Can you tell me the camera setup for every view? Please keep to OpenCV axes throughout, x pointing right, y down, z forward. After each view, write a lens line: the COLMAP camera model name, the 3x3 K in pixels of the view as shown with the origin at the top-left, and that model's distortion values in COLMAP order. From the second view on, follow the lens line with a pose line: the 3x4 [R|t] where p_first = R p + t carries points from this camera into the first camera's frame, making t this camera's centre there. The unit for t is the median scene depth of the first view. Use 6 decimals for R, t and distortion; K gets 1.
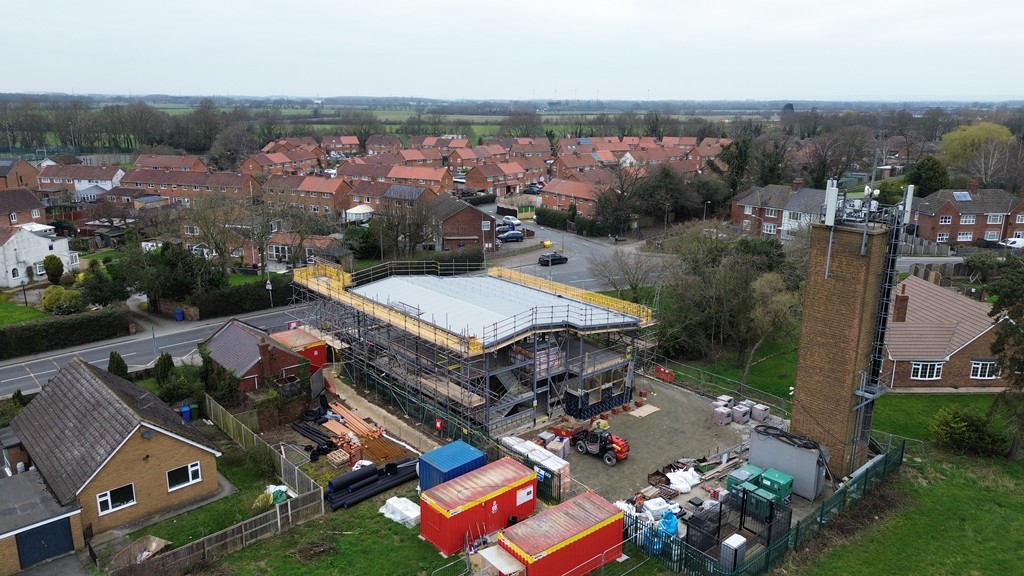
lens RADIAL K [[719.8, 0, 512.0], [0, 719.8, 288.0], [0, 0, 1]] dist [0.084516, -0.076714]
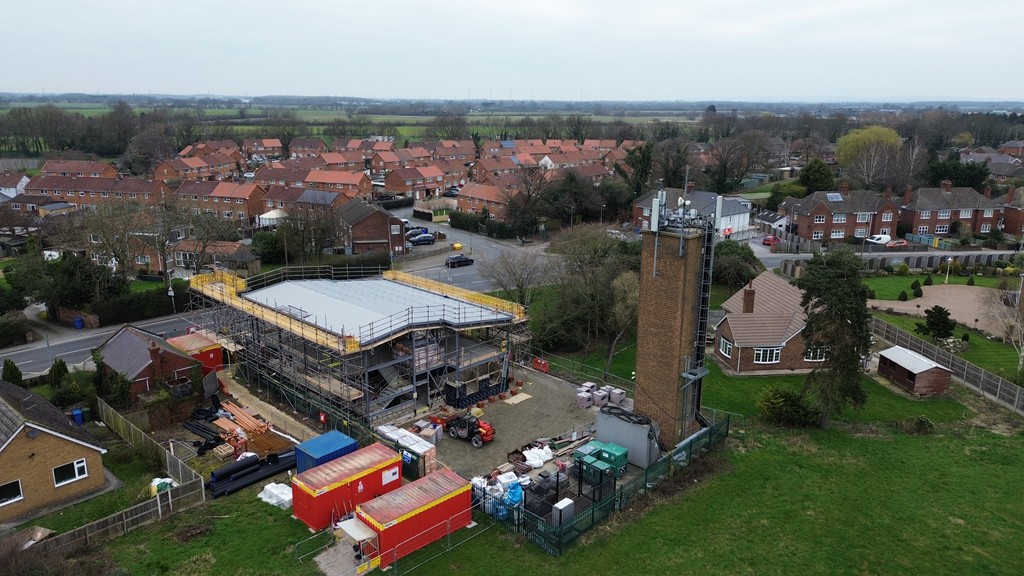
lens RADIAL K [[719.8, 0, 512.0], [0, 719.8, 288.0], [0, 0, 1]] dist [0.084516, -0.076714]
pose [[0.996358, -0.020108, 0.082863, 0.087899], [0.020069, 0.999798, 0.001303, -0.001183], [-0.082872, 0.000365, 0.996560, -0.099522]]
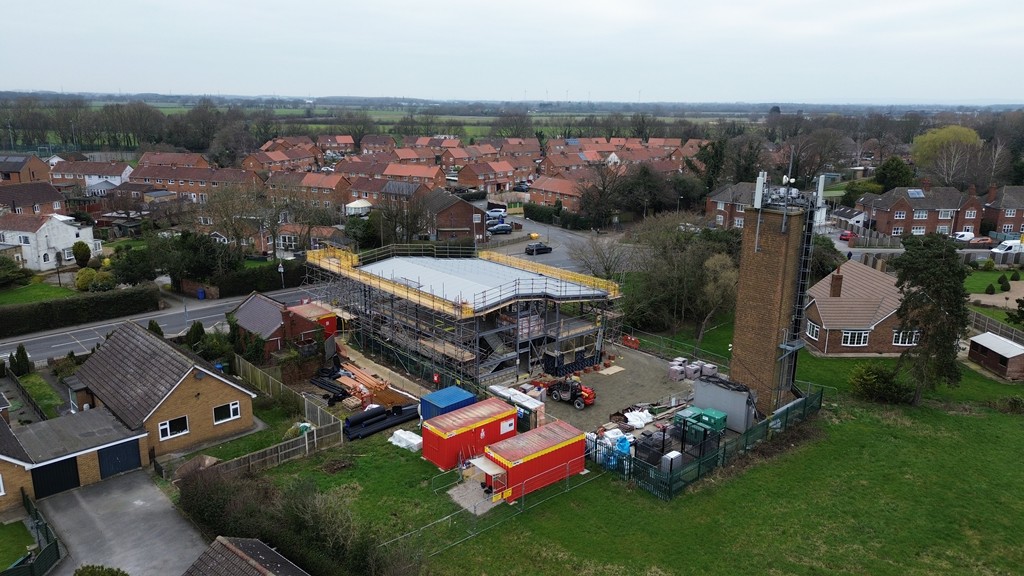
lens RADIAL K [[719.8, 0, 512.0], [0, 719.8, 288.0], [0, 0, 1]] dist [0.084516, -0.076714]
pose [[0.999923, 0.002664, 0.012141, 0.007635], [-0.002648, 0.999996, -0.001383, 0.039597], [-0.012144, 0.001351, 0.999925, -0.166525]]
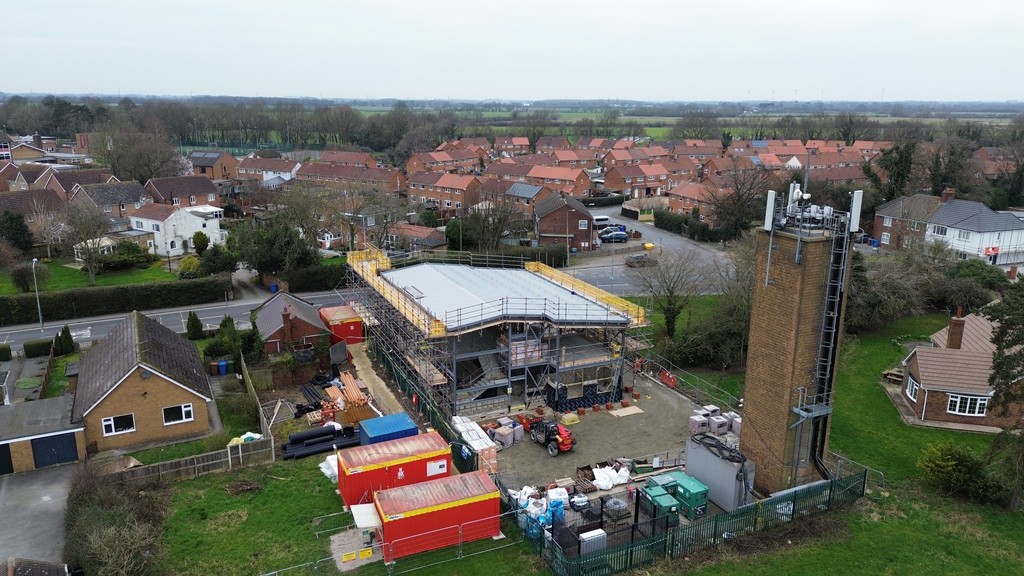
lens RADIAL K [[719.8, 0, 512.0], [0, 719.8, 288.0], [0, 0, 1]] dist [0.084516, -0.076714]
pose [[0.961491, 0.069583, -0.265883, 0.290553], [-0.070424, 0.997497, 0.006379, 0.005397], [0.265661, 0.012592, 0.963984, -0.001717]]
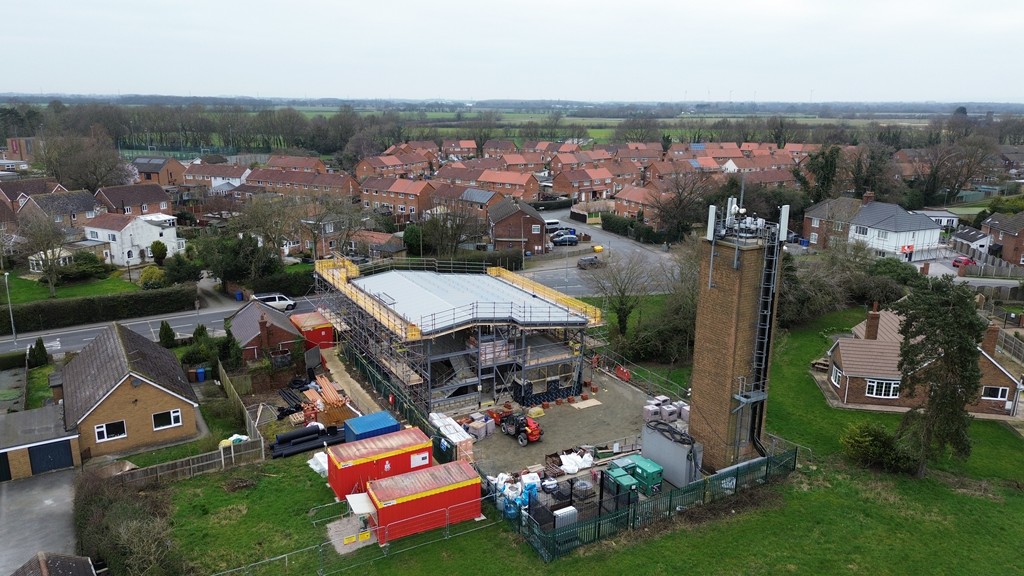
lens RADIAL K [[719.8, 0, 512.0], [0, 719.8, 288.0], [0, 0, 1]] dist [0.084516, -0.076714]
pose [[0.979864, 0.051508, -0.192909, 0.279950], [-0.052066, 0.998641, 0.002176, -0.000999], [0.192759, 0.007912, 0.981214, -0.090647]]
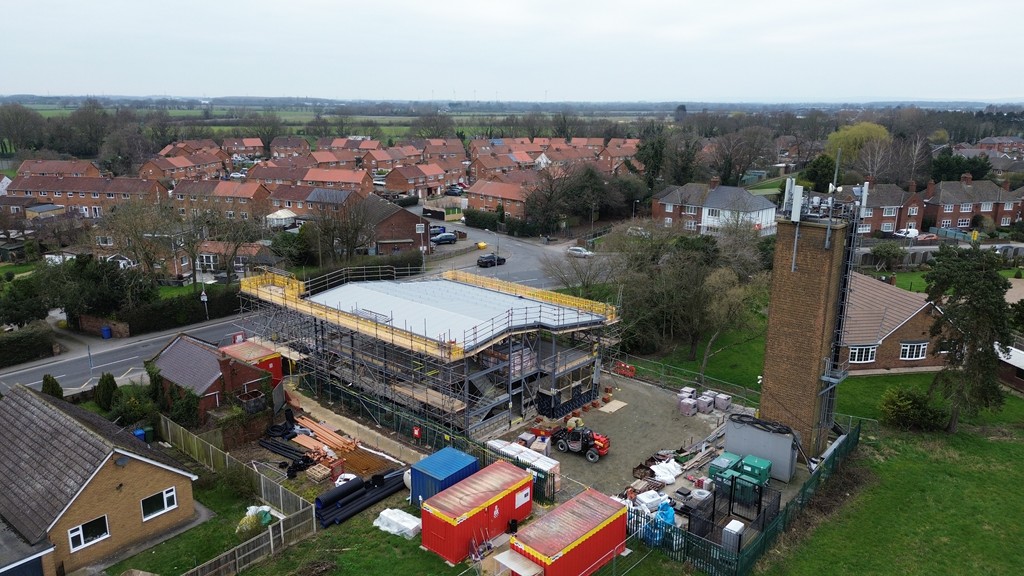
lens RADIAL K [[719.8, 0, 512.0], [0, 719.8, 288.0], [0, 0, 1]] dist [0.084516, -0.076714]
pose [[0.990886, -0.034188, 0.130295, -0.087565], [0.034338, 0.999410, 0.001102, -0.003550], [-0.130255, 0.003382, 0.991475, 0.006148]]
